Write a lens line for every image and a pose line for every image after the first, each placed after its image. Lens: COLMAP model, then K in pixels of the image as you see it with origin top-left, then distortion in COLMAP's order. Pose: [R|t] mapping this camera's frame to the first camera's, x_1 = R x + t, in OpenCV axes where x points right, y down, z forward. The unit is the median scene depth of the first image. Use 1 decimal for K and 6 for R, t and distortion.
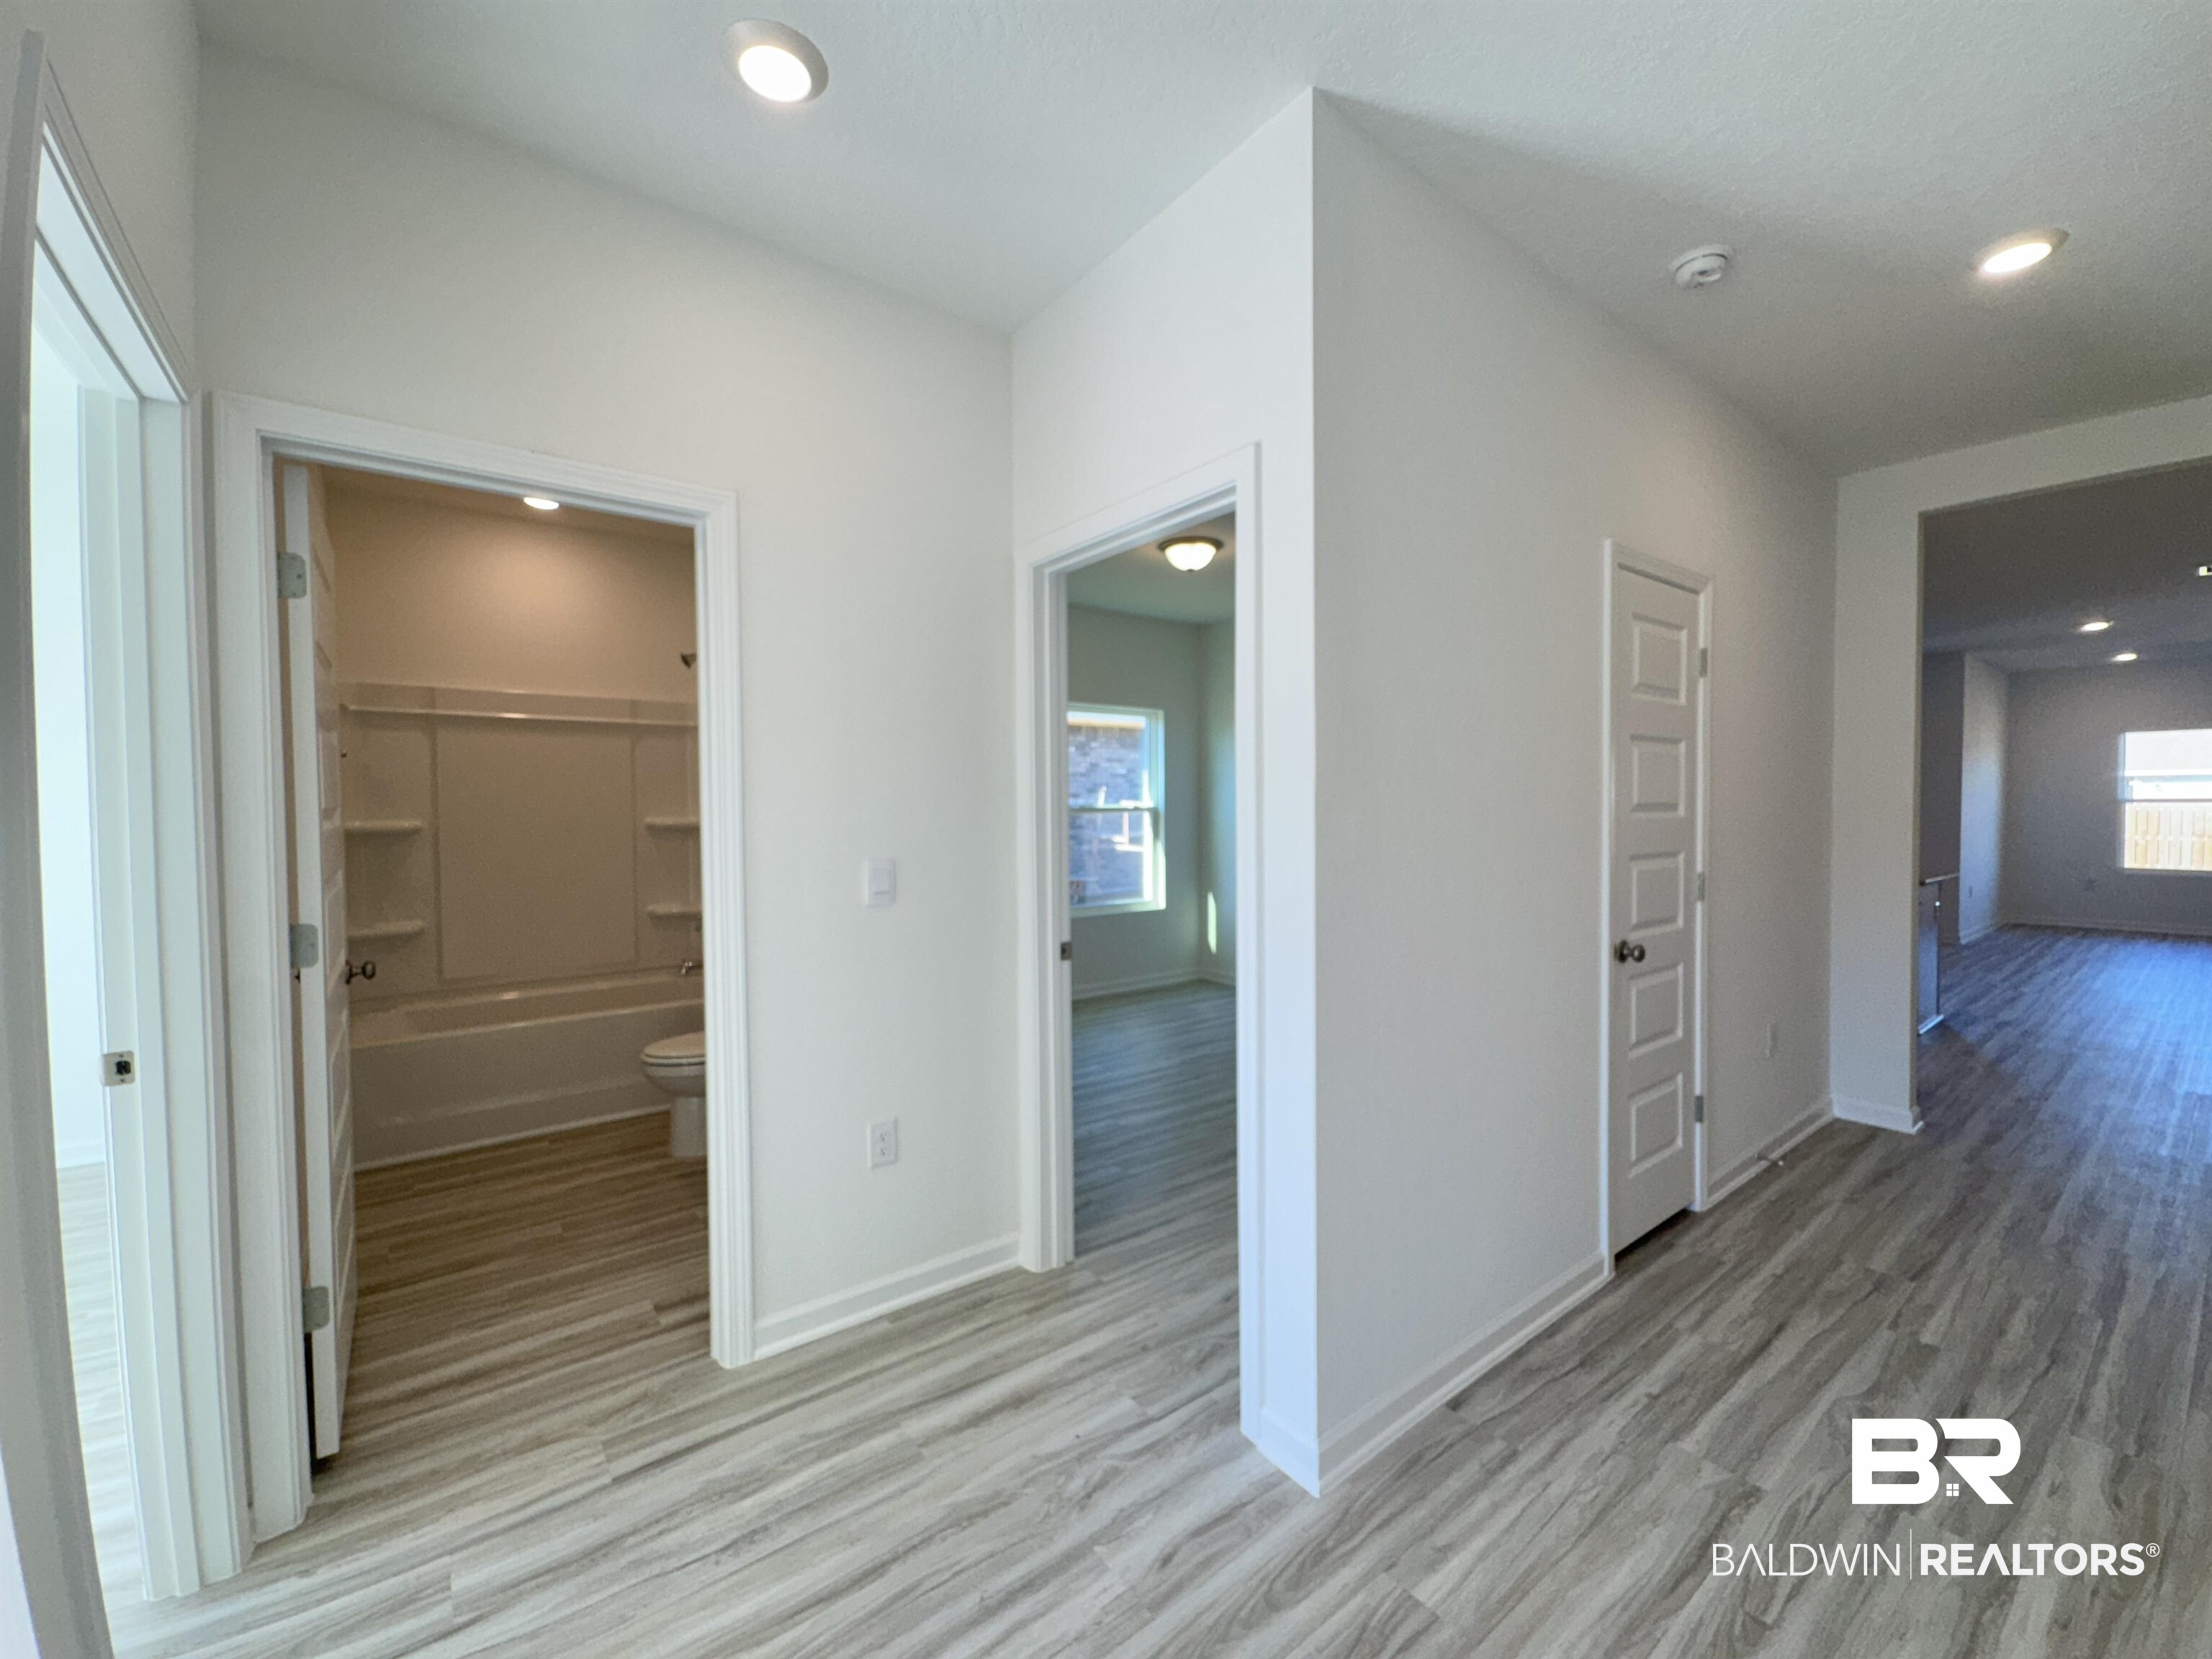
lens RADIAL K [[884.0, 0, 1100.0], [0, 884.0, 822.6], [0, 0, 1]] dist [-0.000775, -0.000332]
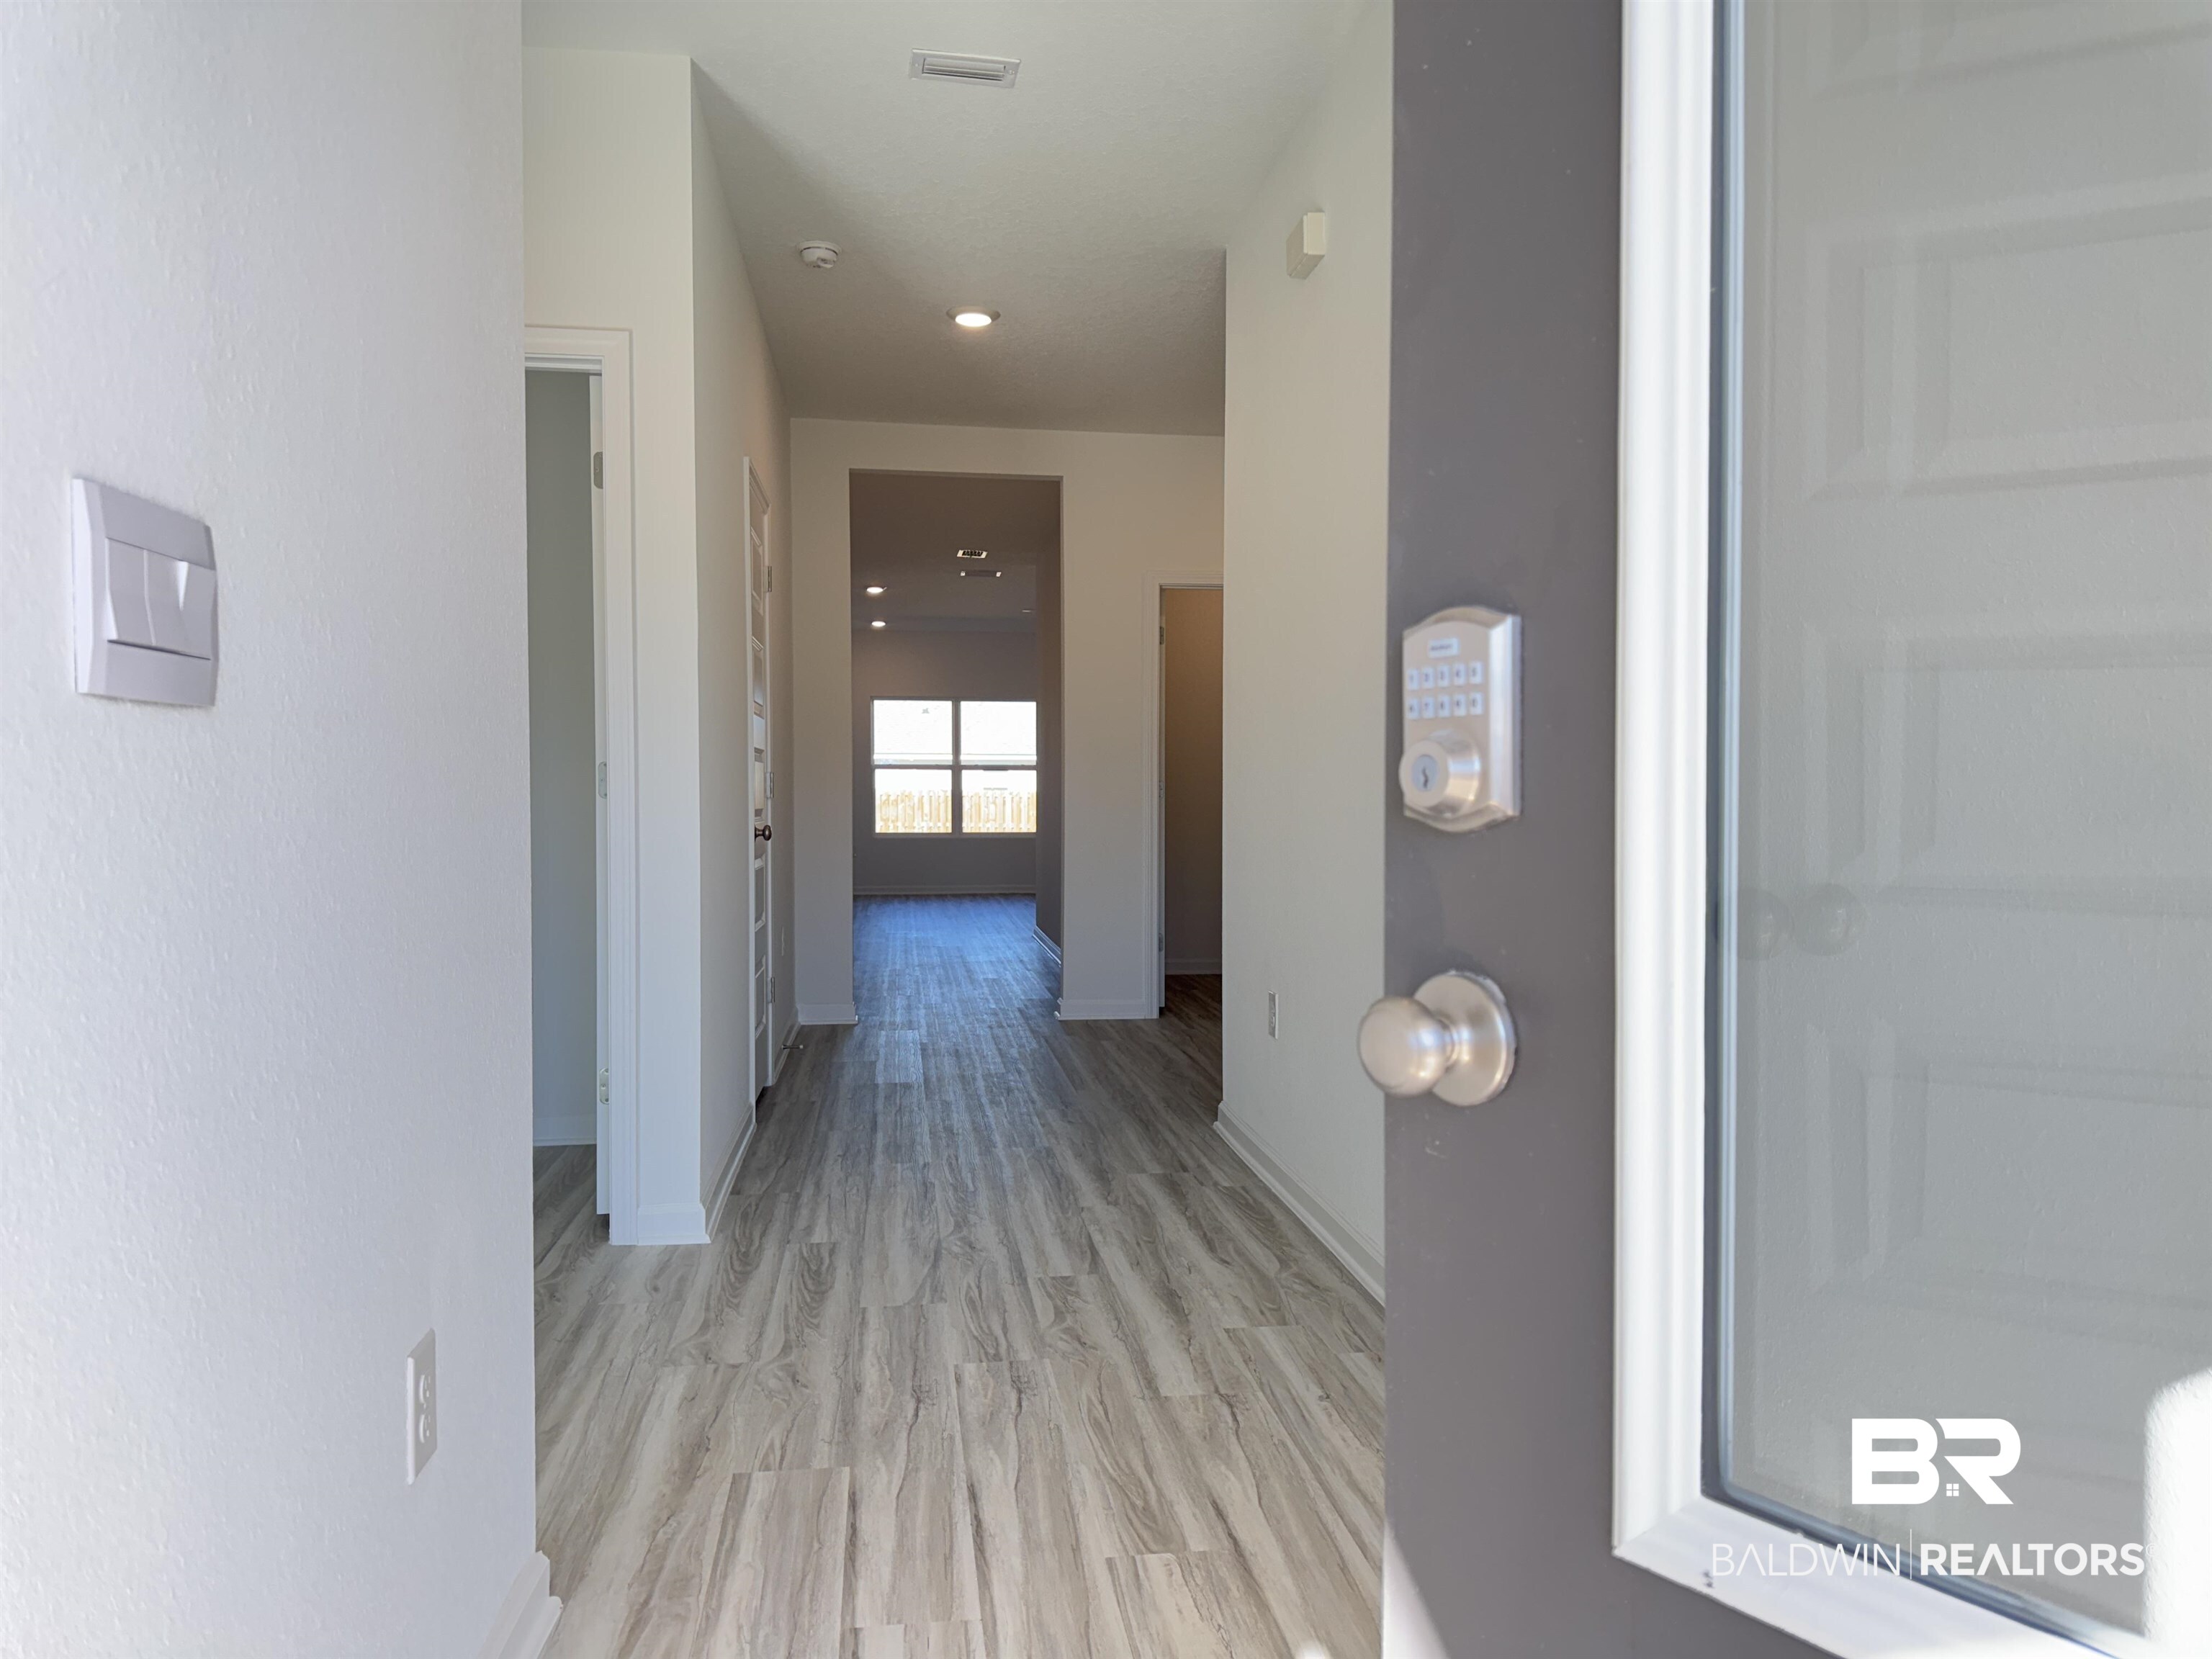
lens RADIAL K [[1557.2, 0, 1106.0], [0, 1557.2, 829.5], [0, 0, 1]] dist [-0.005106, -0.001122]
pose [[0.489293, -0.016512, 0.871963, -0.731282], [0.025458, 0.999665, 0.004645, 0.121549], [-0.871748, 0.019925, 0.489550, -0.276480]]
